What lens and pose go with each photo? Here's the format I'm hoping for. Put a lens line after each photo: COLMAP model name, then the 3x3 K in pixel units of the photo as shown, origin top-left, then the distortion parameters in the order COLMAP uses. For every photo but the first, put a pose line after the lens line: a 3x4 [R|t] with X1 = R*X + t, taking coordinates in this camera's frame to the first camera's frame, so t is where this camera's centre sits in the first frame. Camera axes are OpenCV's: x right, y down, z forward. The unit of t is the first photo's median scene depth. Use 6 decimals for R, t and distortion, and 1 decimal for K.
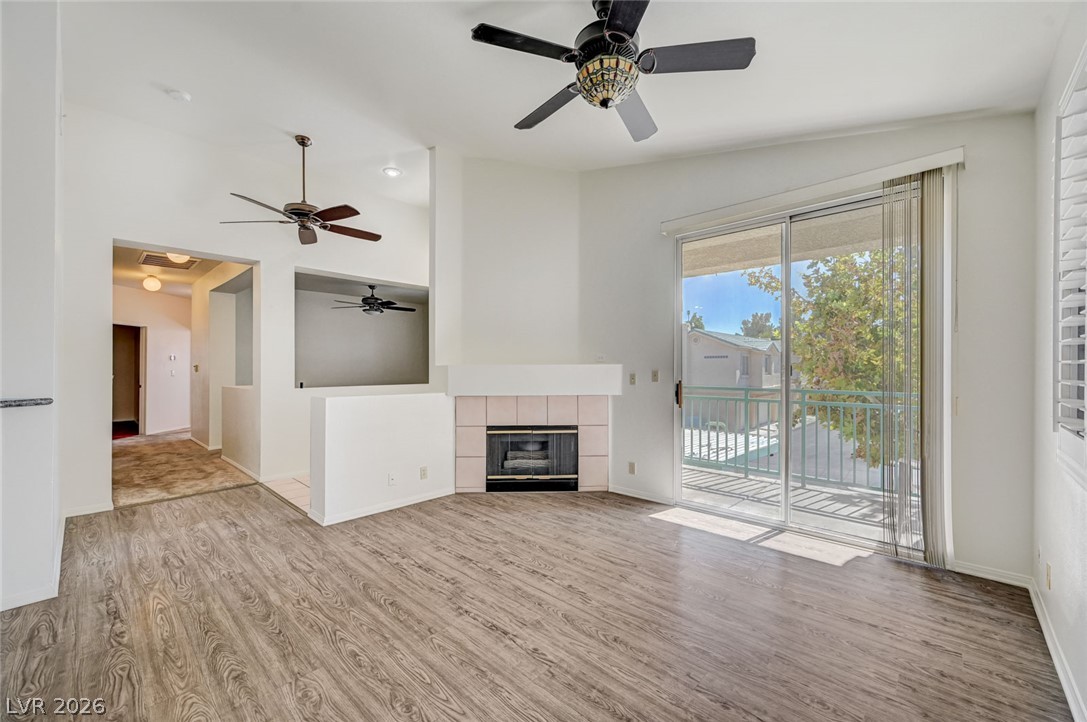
lens RADIAL K [[429.9, 0, 542.7], [0, 429.9, 366.1], [0, 0, 1]] dist [0.003705, -0.000615]
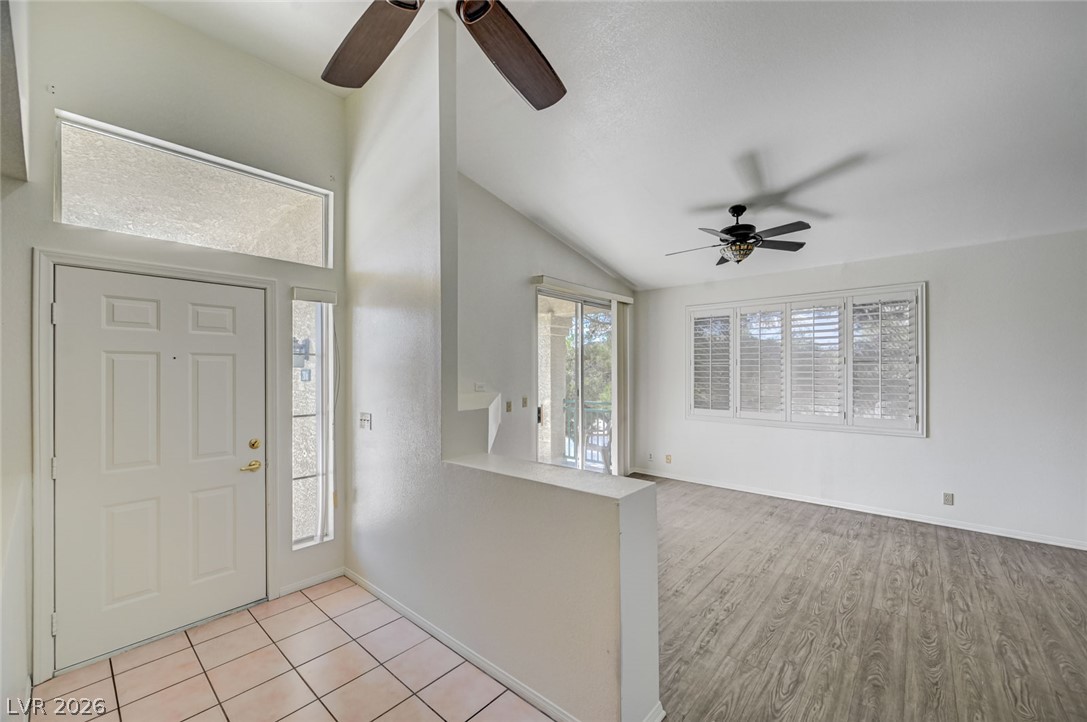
lens RADIAL K [[429.9, 0, 543.5], [0, 429.9, 369.2], [0, 0, 1]] dist [0.003705, -0.000615]
pose [[-0.033772, 0.004884, 0.999418, -0.942920], [-0.001394, 0.999987, -0.004934, -0.062136], [-0.999429, -0.001559, -0.033764, 1.045165]]
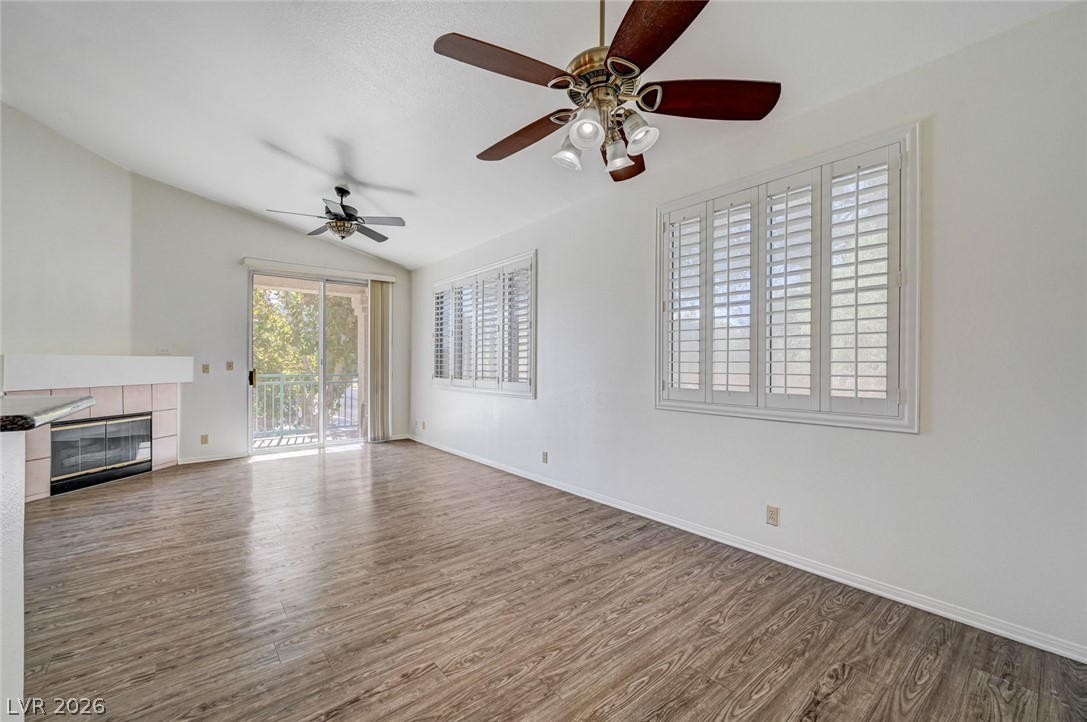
lens RADIAL K [[429.9, 0, 537.0], [0, 429.9, 366.2], [0, 0, 1]] dist [0.003705, -0.000615]
pose [[0.127381, -0.001063, 0.991853, -1.013208], [-0.005409, 0.999984, 0.001766, 0.016487], [-0.991839, -0.005590, 0.127373, -0.136793]]
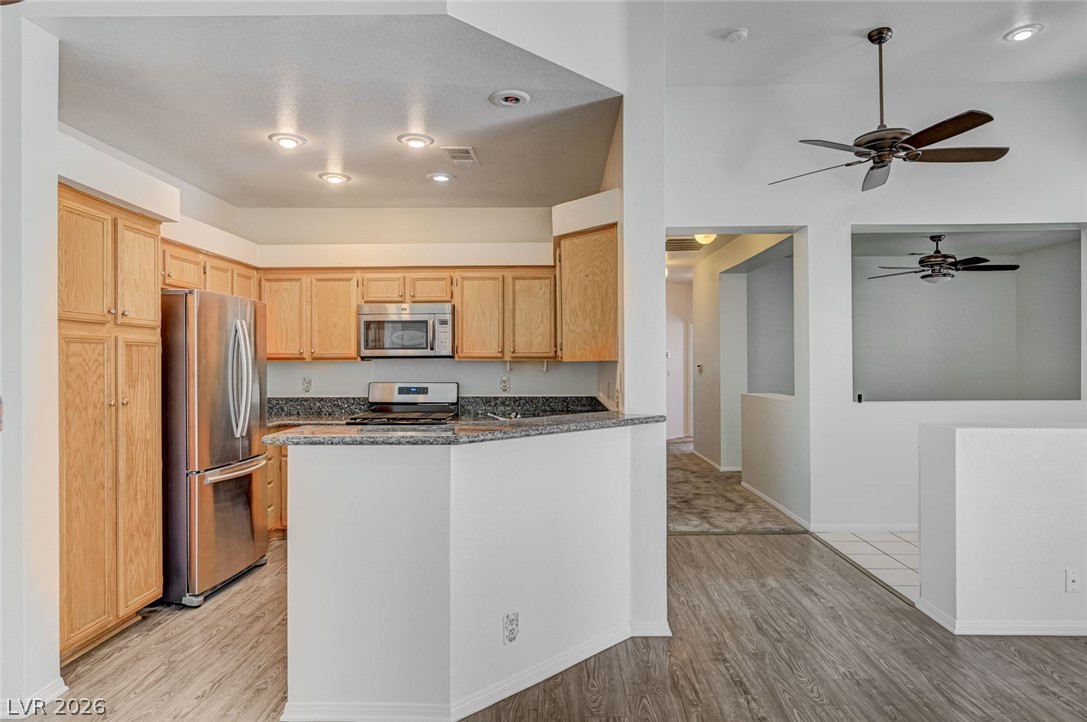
lens RADIAL K [[627.1, 0, 546.4], [0, 627.1, 356.6], [0, 0, 1]] dist [-0.003182, -0.001355]
pose [[0.668557, -0.008481, -0.743612, -0.201929], [0.007787, 0.999960, -0.004404, -0.027266], [0.743620, -0.002846, 0.668596, -0.039070]]
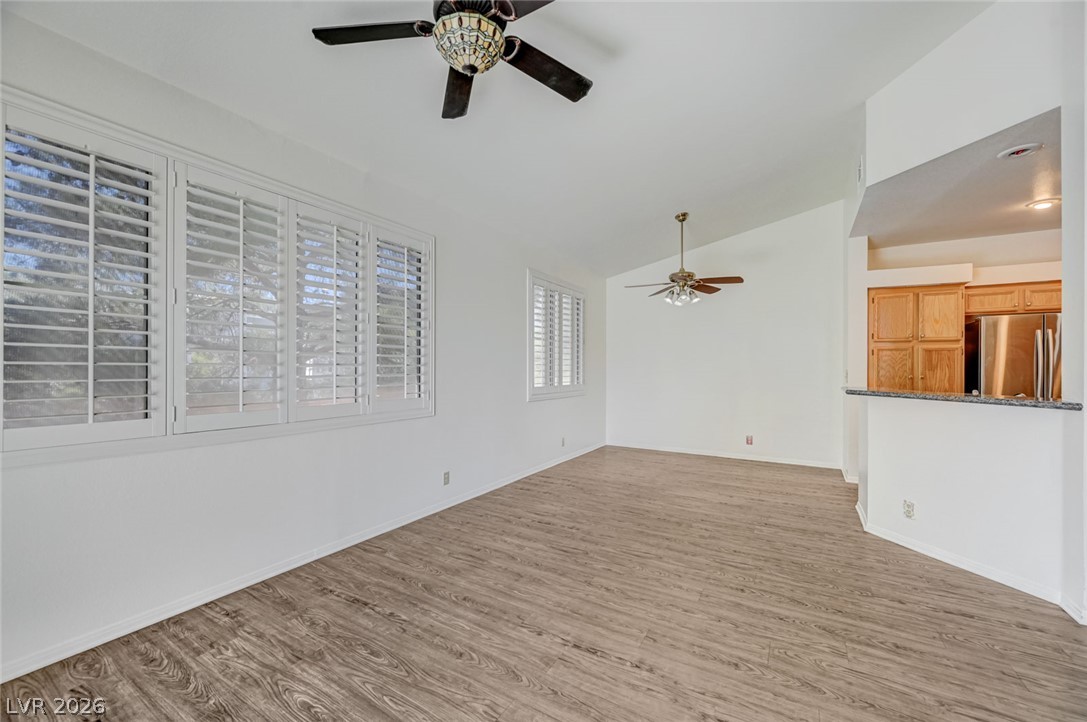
lens RADIAL K [[429.9, 0, 543.9], [0, 429.9, 368.6], [0, 0, 1]] dist [0.003705, -0.000615]
pose [[-0.977158, -0.001335, -0.212511, 0.100058], [-0.001179, 0.999999, -0.000858, 0.001662], [0.212512, -0.000588, -0.977158, 1.021127]]
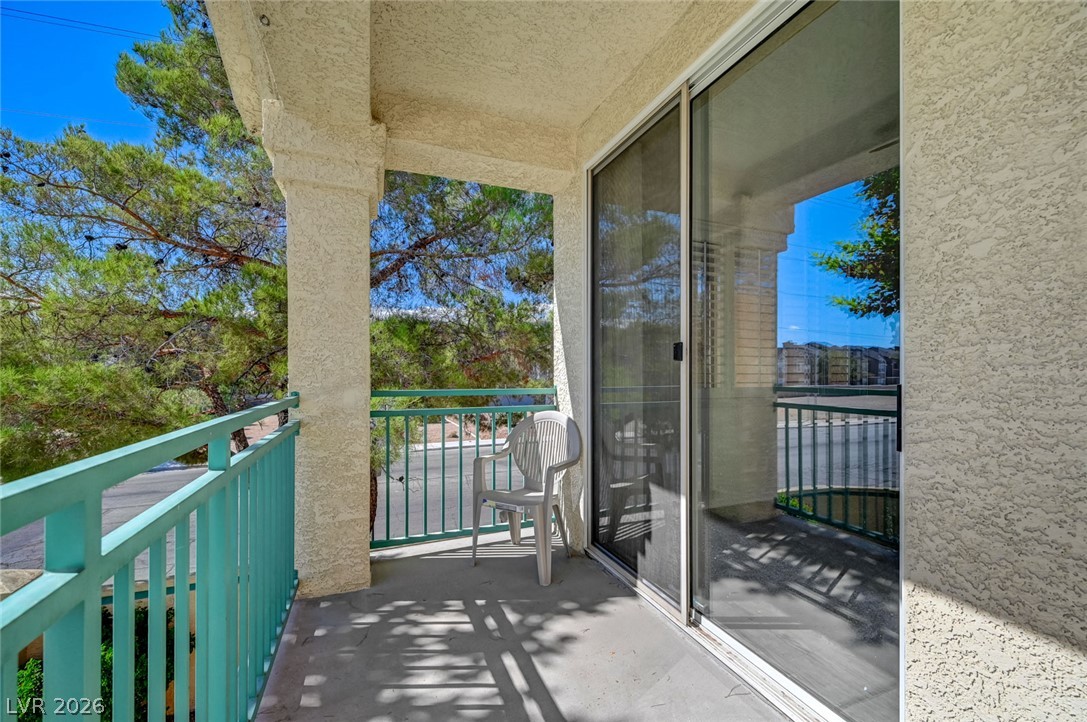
lens RADIAL K [[429.9, 0, 546.6], [0, 429.9, 370.1], [0, 0, 1]] dist [0.003705, -0.000615]
pose [[-0.903425, 0.000077, 0.428747, 0.426761], [-0.000284, 1.000000, -0.000778, 0.033693], [-0.428746, -0.000824, -0.903424, 1.402695]]
